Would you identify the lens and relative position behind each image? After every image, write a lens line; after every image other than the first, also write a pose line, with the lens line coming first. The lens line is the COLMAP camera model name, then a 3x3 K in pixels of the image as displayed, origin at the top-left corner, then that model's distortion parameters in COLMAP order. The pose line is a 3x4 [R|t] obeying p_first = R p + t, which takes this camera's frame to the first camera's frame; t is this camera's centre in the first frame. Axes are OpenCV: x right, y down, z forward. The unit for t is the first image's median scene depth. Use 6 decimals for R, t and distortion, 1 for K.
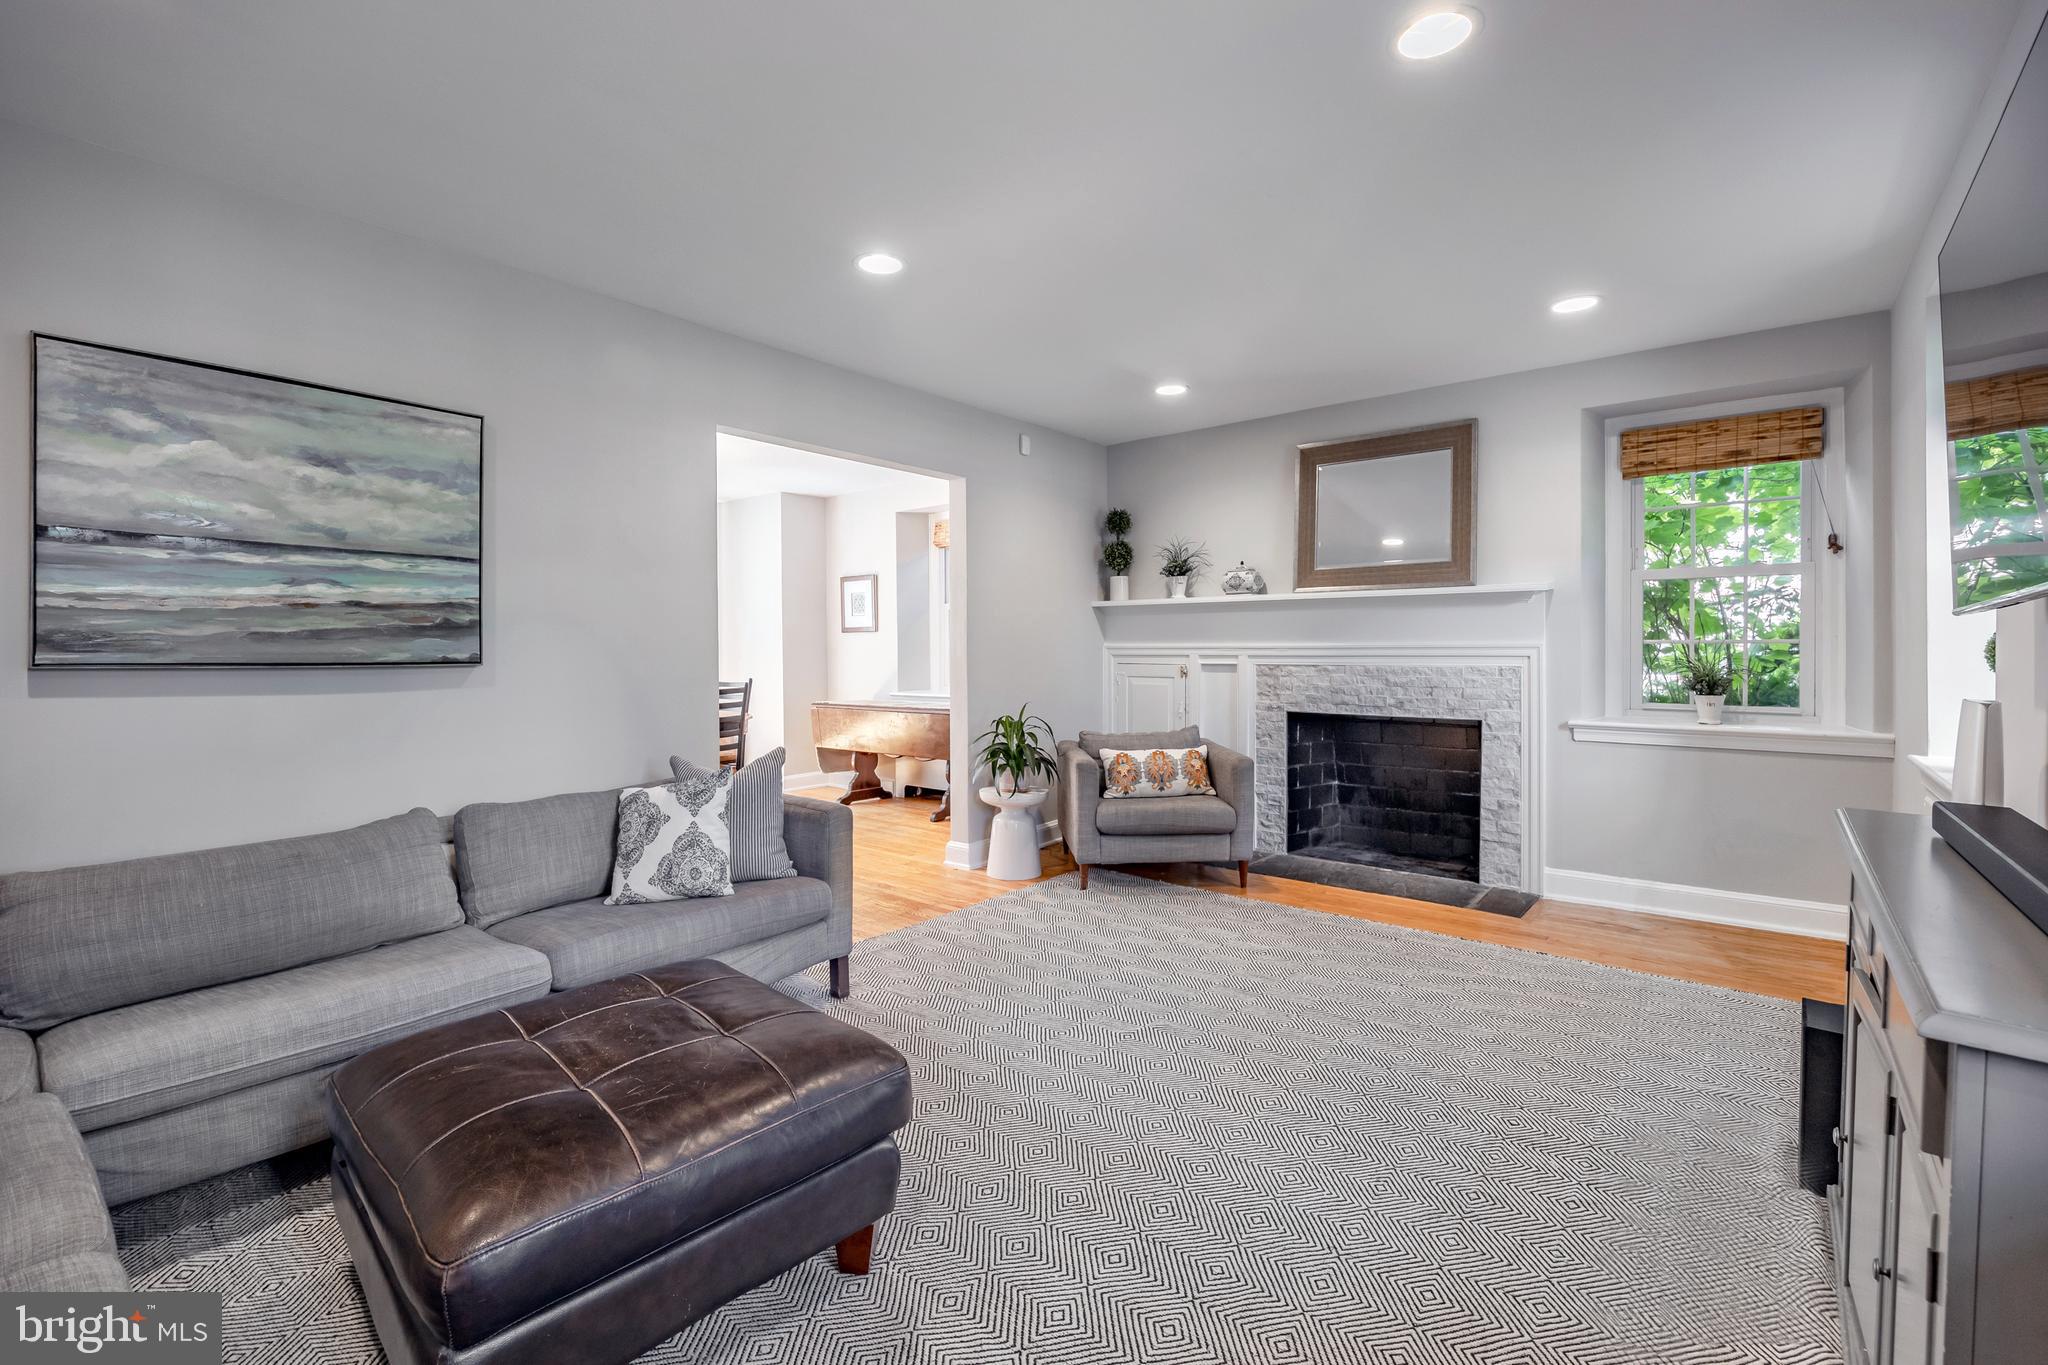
lens RADIAL K [[895.7, 0, 1040.0], [0, 895.7, 652.5], [0, 0, 1]] dist [-0.005642, -0.000022]
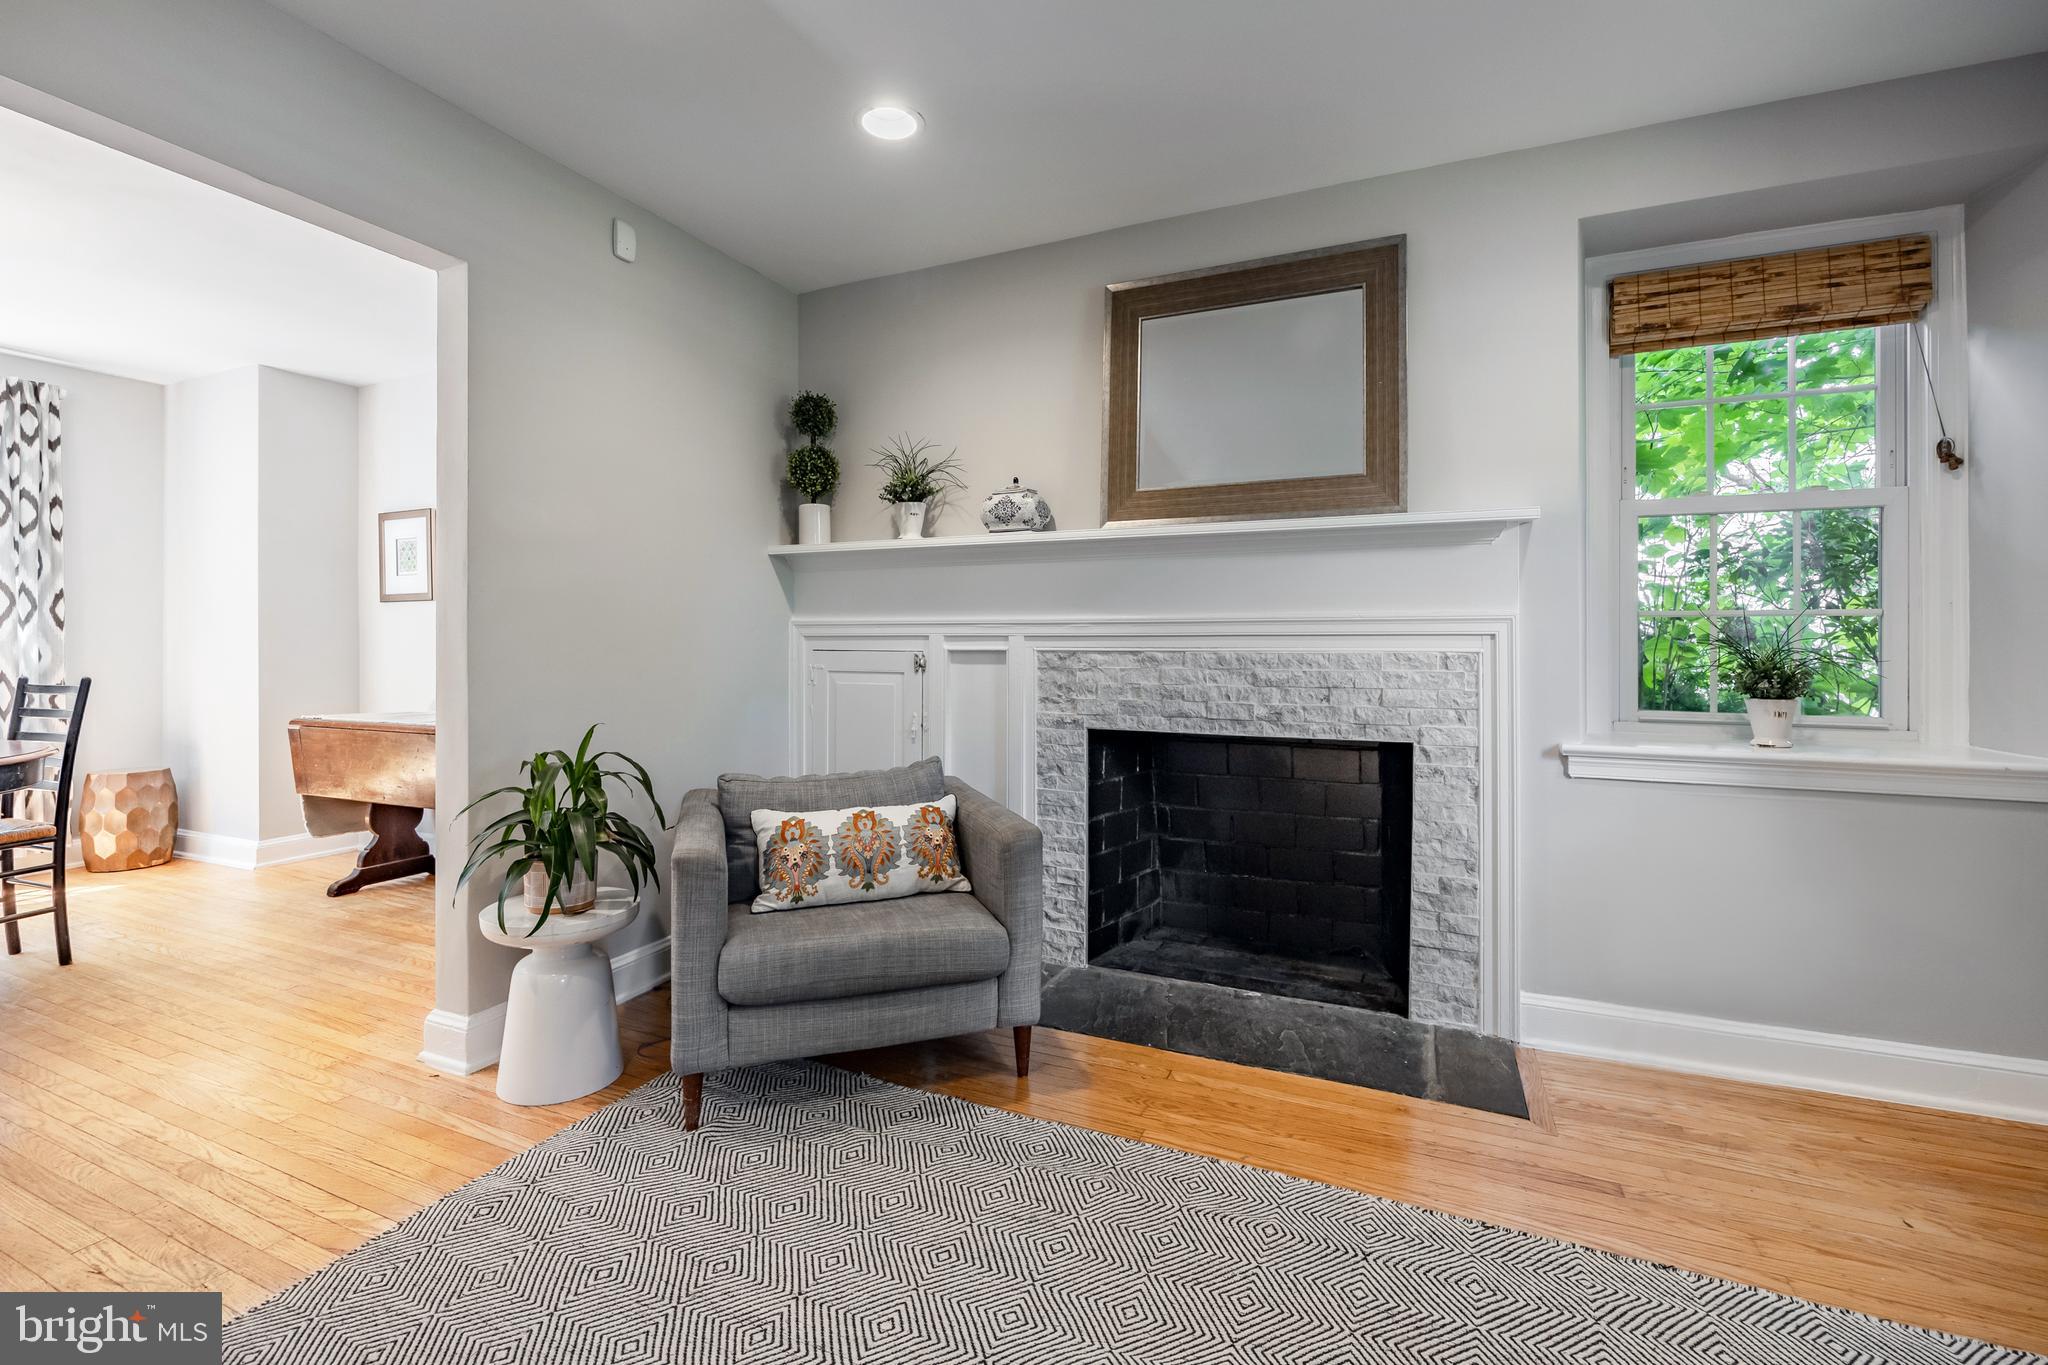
lens RADIAL K [[895.7, 0, 1040.0], [0, 895.7, 652.5], [0, 0, 1]] dist [-0.005642, -0.000022]
pose [[0.964098, 0.003032, 0.265528, 0.091583], [-0.004182, 0.999984, 0.003765, 0.013631], [-0.265512, -0.004740, 0.964096, 0.463040]]
